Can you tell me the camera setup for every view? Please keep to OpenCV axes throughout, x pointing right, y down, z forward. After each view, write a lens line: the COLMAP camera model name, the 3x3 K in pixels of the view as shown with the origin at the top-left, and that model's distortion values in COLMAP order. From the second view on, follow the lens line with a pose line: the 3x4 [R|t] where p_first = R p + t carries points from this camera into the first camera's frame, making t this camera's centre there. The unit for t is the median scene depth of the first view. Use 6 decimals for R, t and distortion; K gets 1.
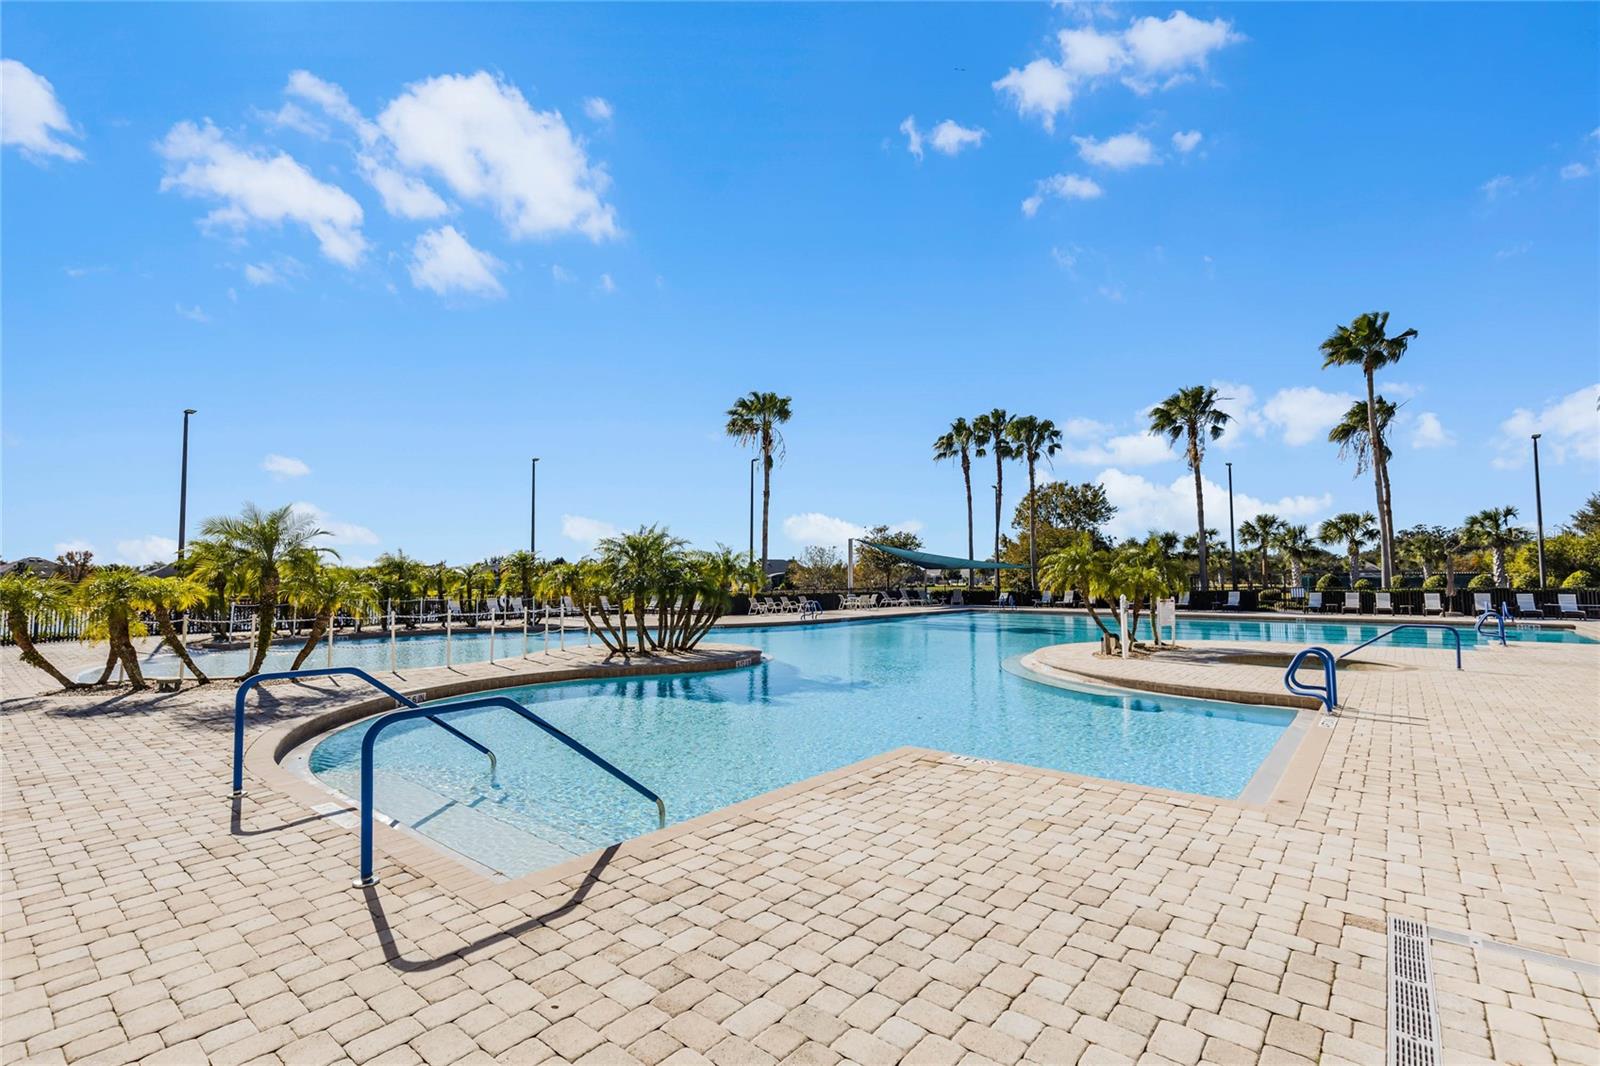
lens RADIAL K [[731.1, 0, 799.0], [0, 731.1, 526.2], [0, 0, 1]] dist [0.010027, -0.000808]
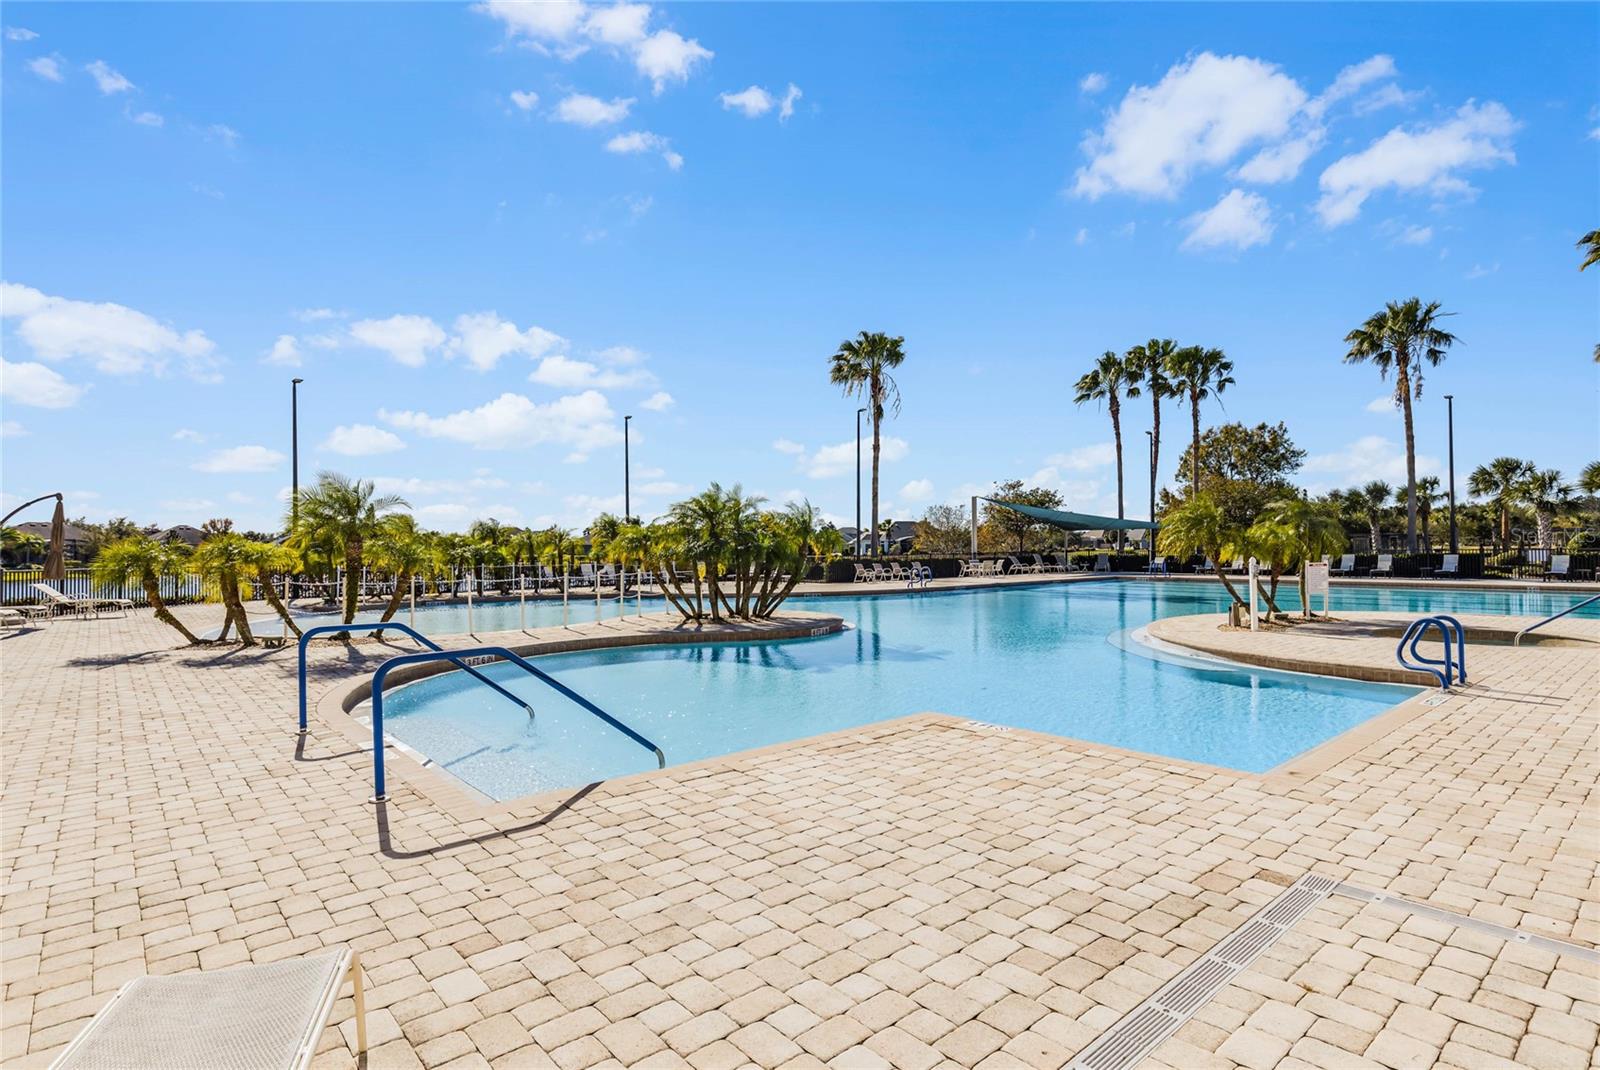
lens RADIAL K [[825.2, 0, 800.0], [0, 825.2, 535.0], [0, 0, 1]] dist [0.002484, -0.000042]
pose [[0.986585, -0.007308, -0.163085, 0.106913], [0.017345, 0.998035, 0.060207, -0.000805], [0.162324, -0.062228, 0.984773, -0.058690]]
